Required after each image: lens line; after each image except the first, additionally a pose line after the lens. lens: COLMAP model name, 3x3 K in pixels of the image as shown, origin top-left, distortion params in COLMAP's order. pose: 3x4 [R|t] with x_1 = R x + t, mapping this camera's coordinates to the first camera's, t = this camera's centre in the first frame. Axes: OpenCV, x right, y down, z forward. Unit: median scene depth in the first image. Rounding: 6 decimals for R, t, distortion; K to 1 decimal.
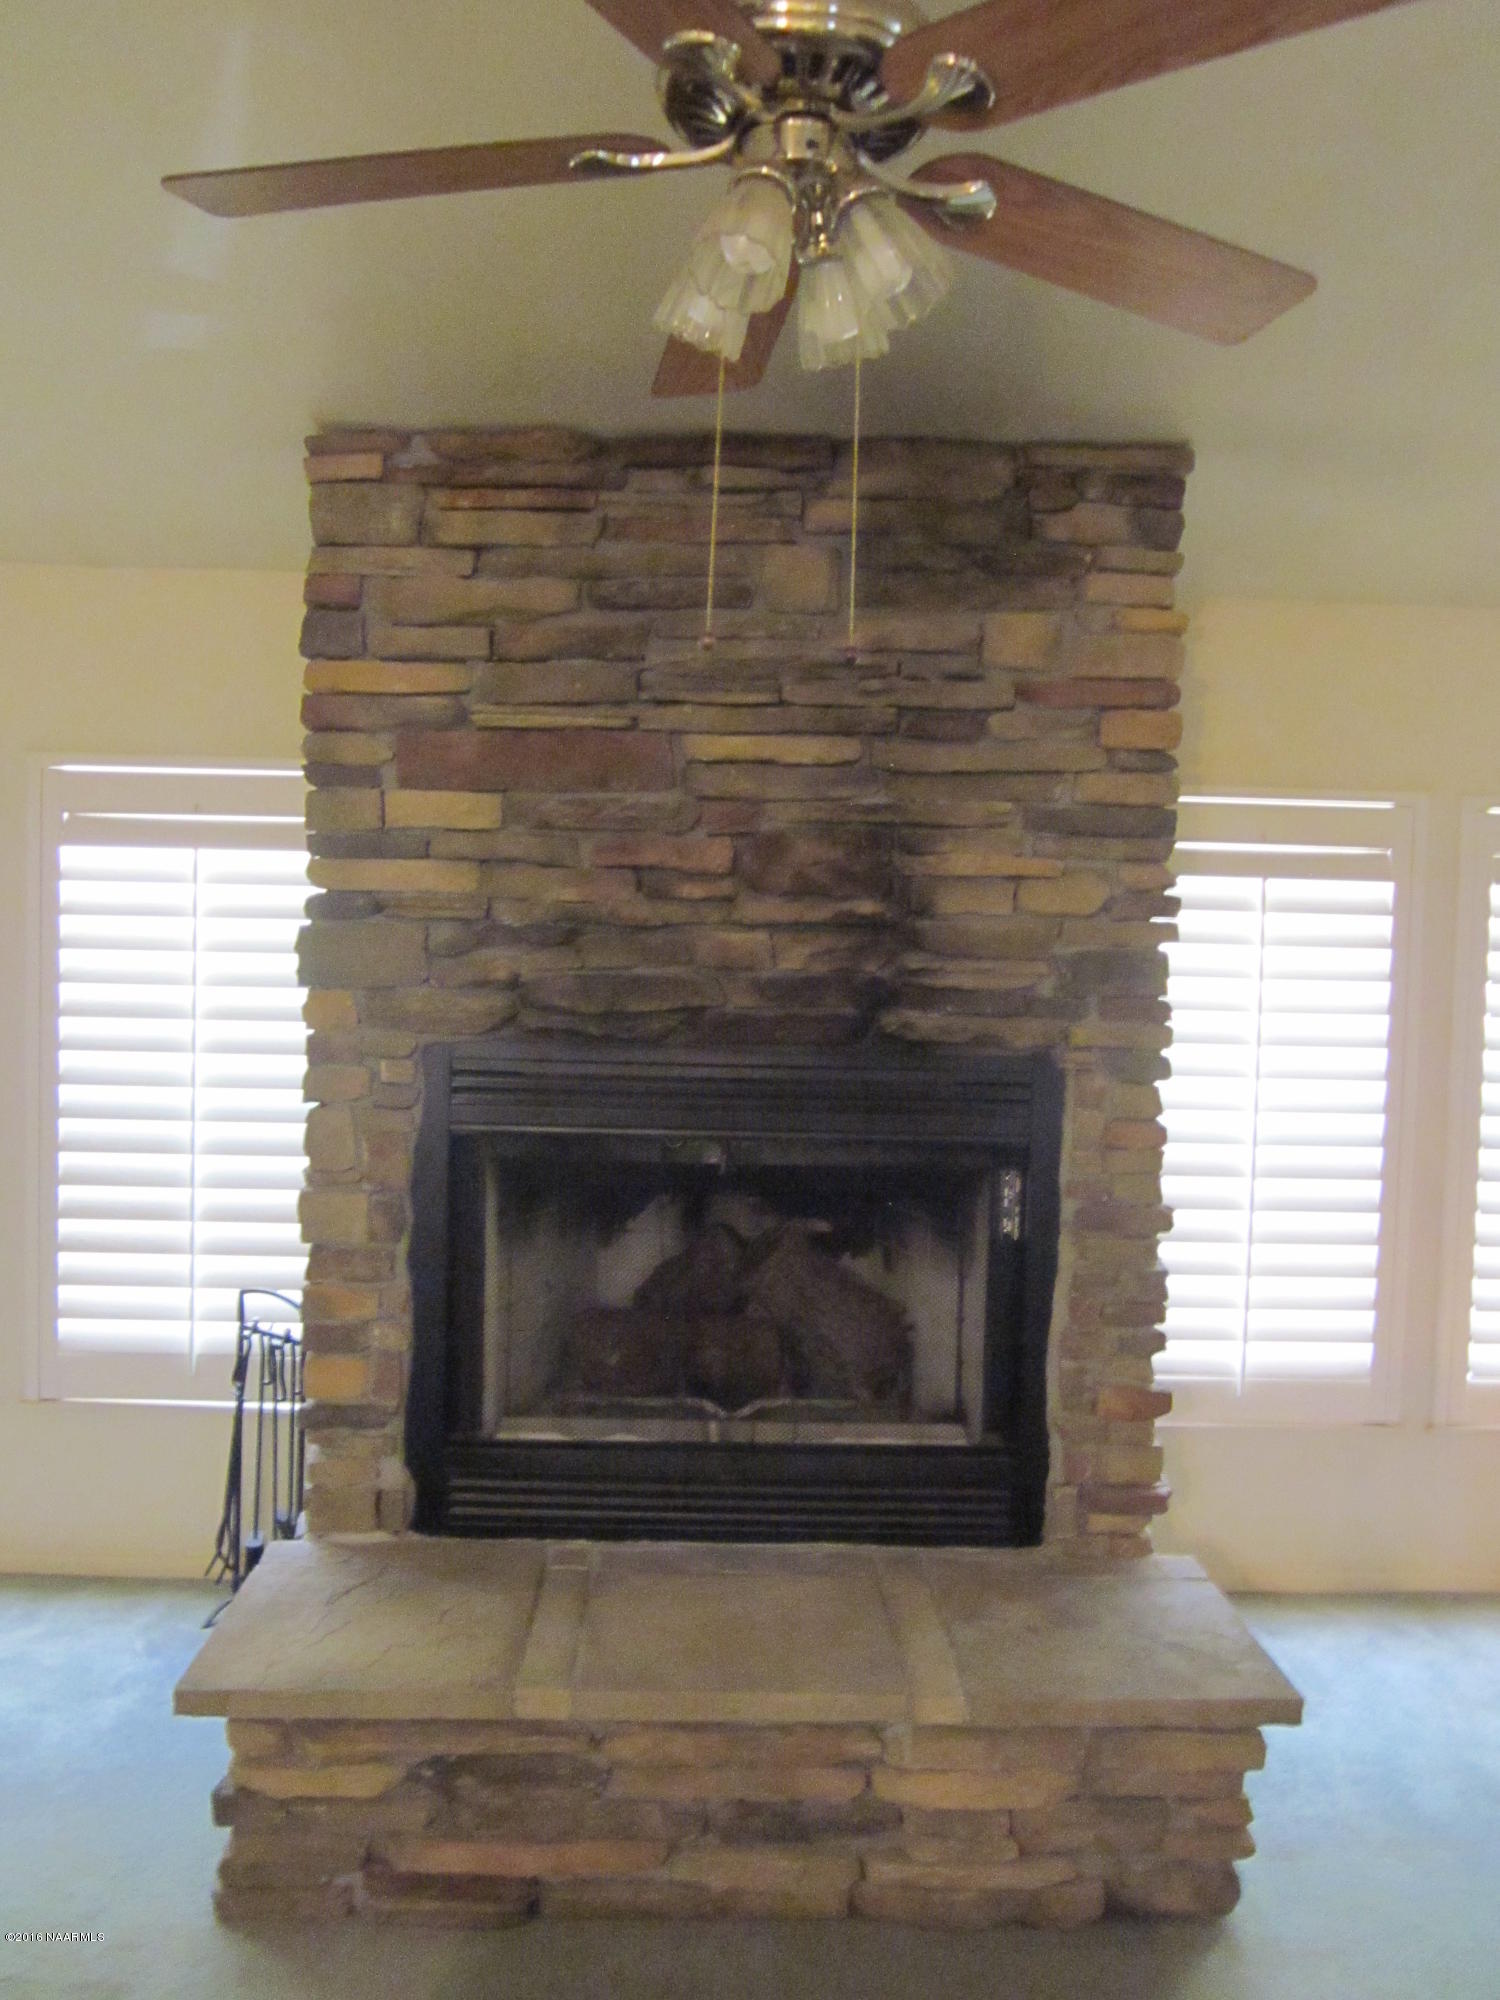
lens RADIAL K [[1652.6, 0, 749.2], [0, 1652.6, 996.4], [0, 0, 1]] dist [-0.044643, 0.010044]
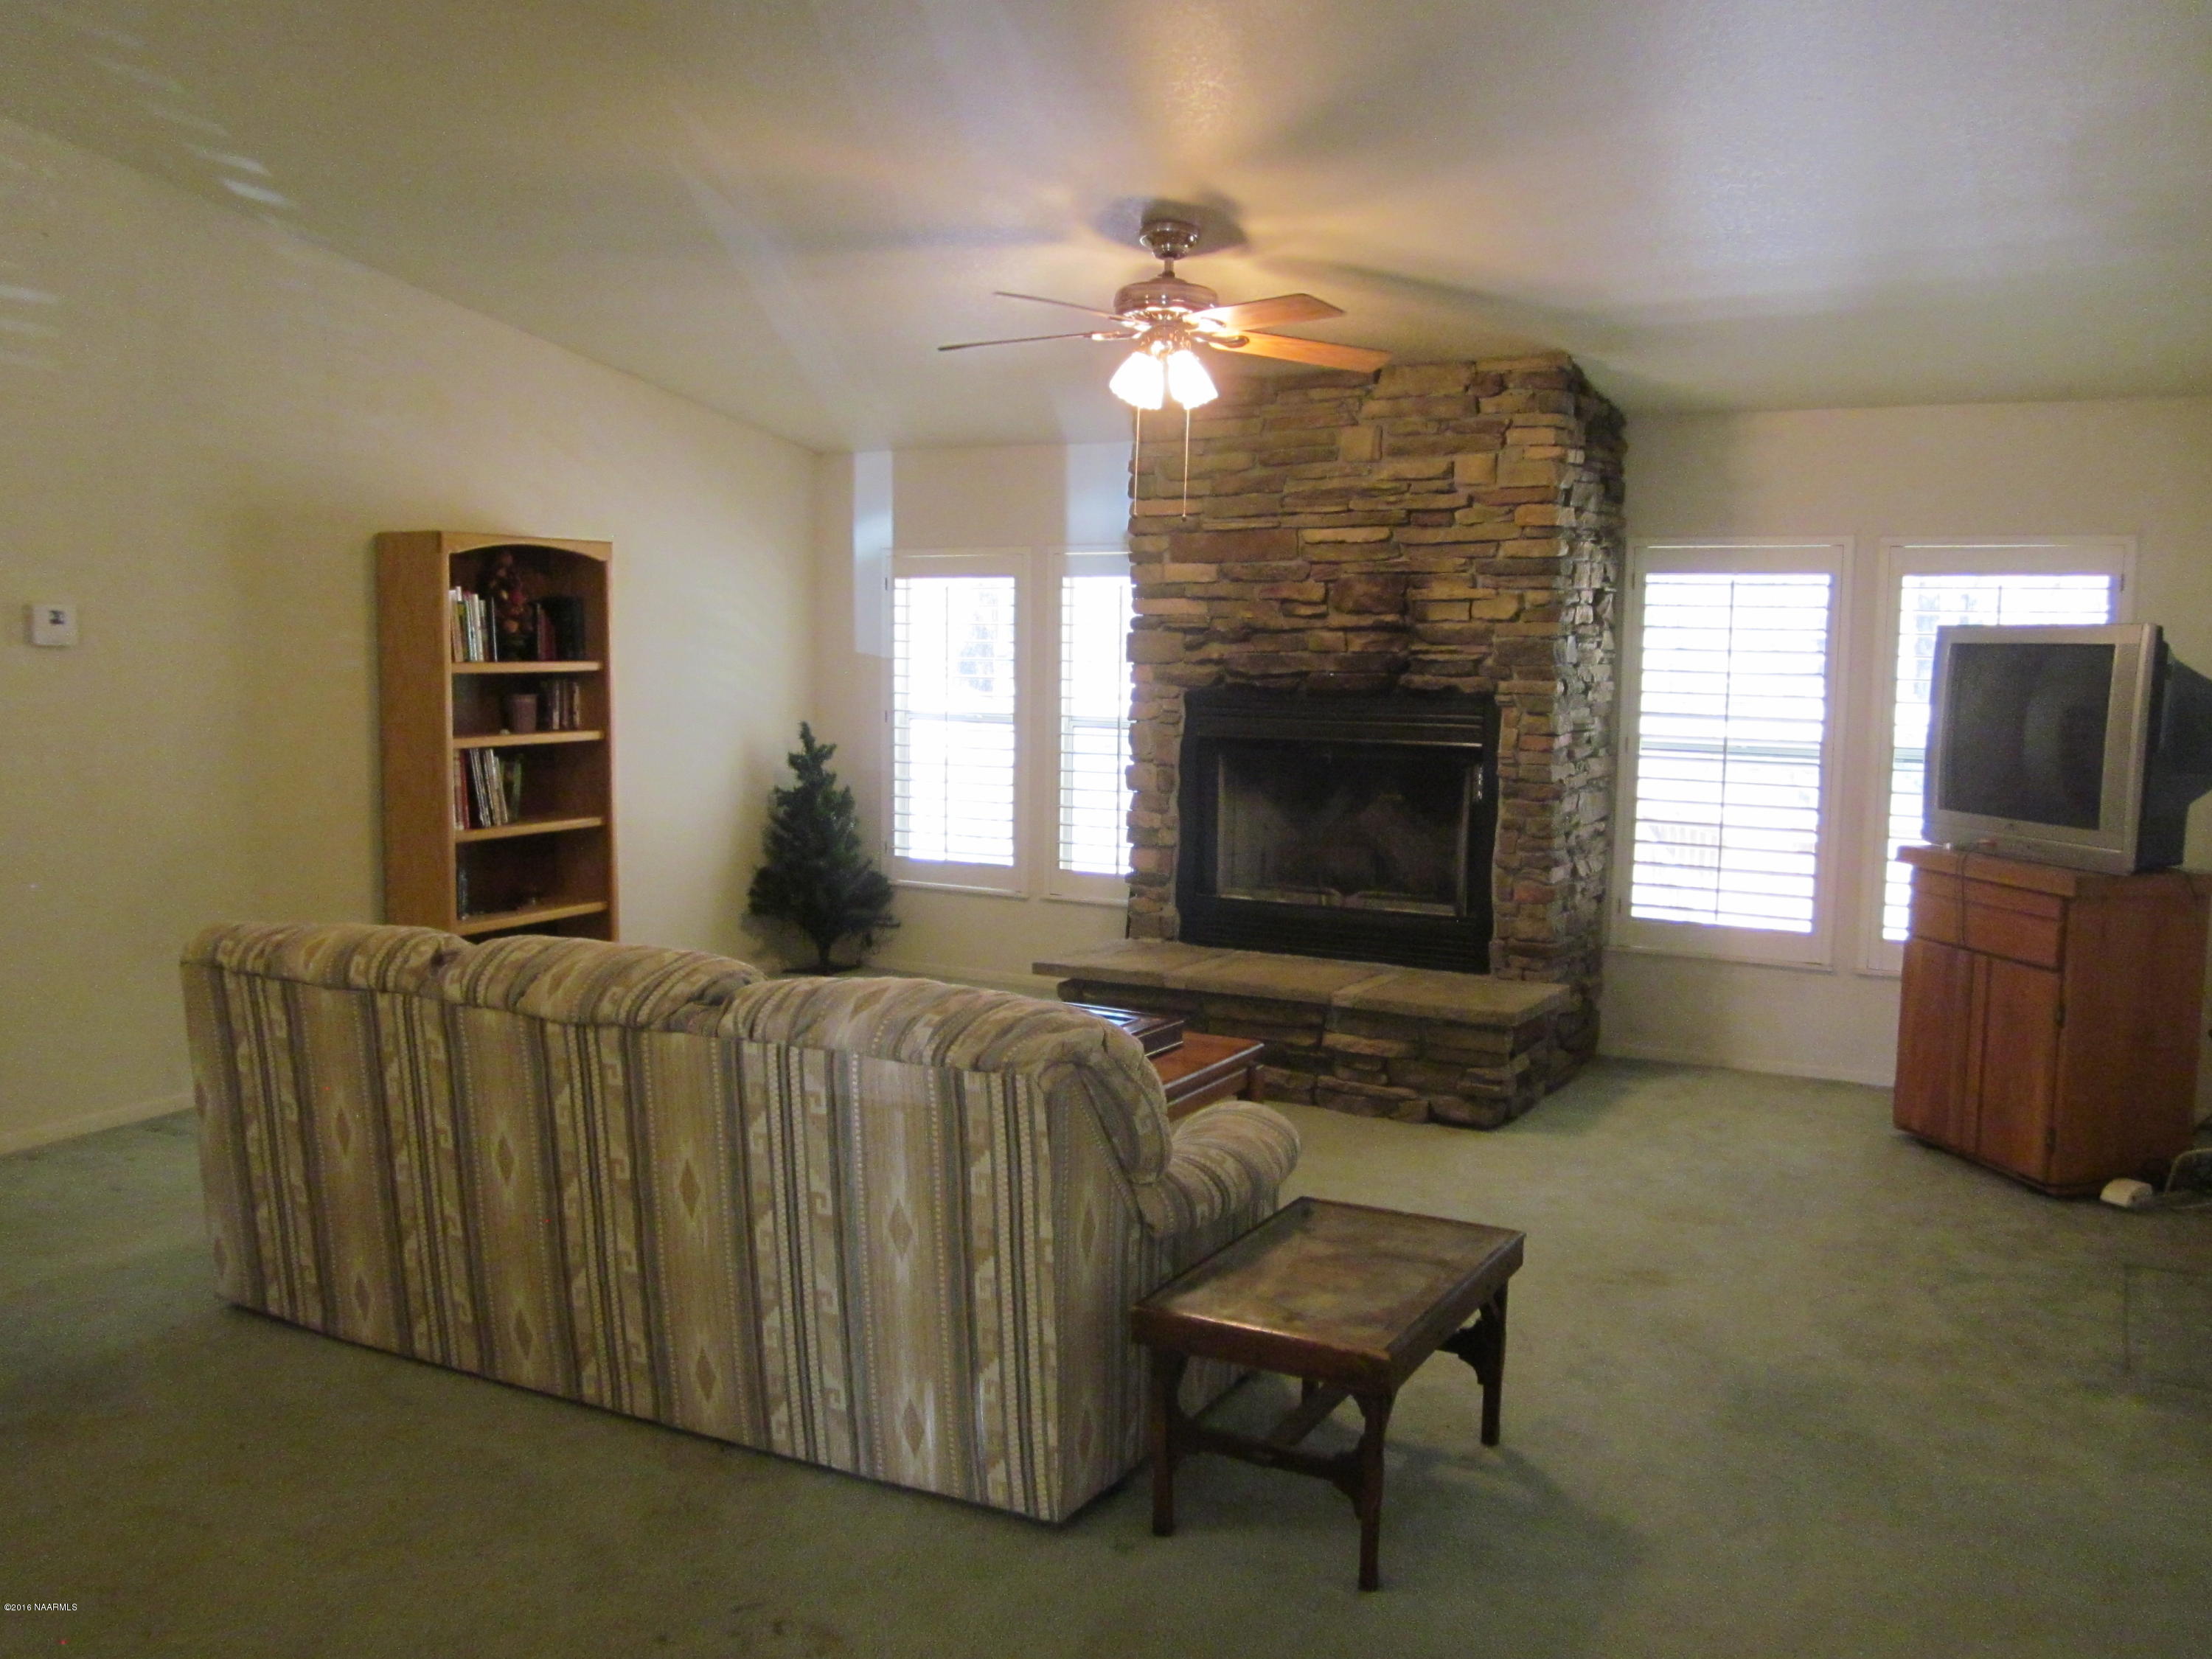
lens RADIAL K [[1827.7, 0, 1107.5], [0, 1827.7, 830.4], [0, 0, 1]] dist [-0.044643, 0.010044]
pose [[0.859441, 0.037022, -0.509893, 0.859283], [-0.015709, 0.998816, 0.046043, 0.096538], [0.510994, -0.031561, 0.859005, -0.948093]]
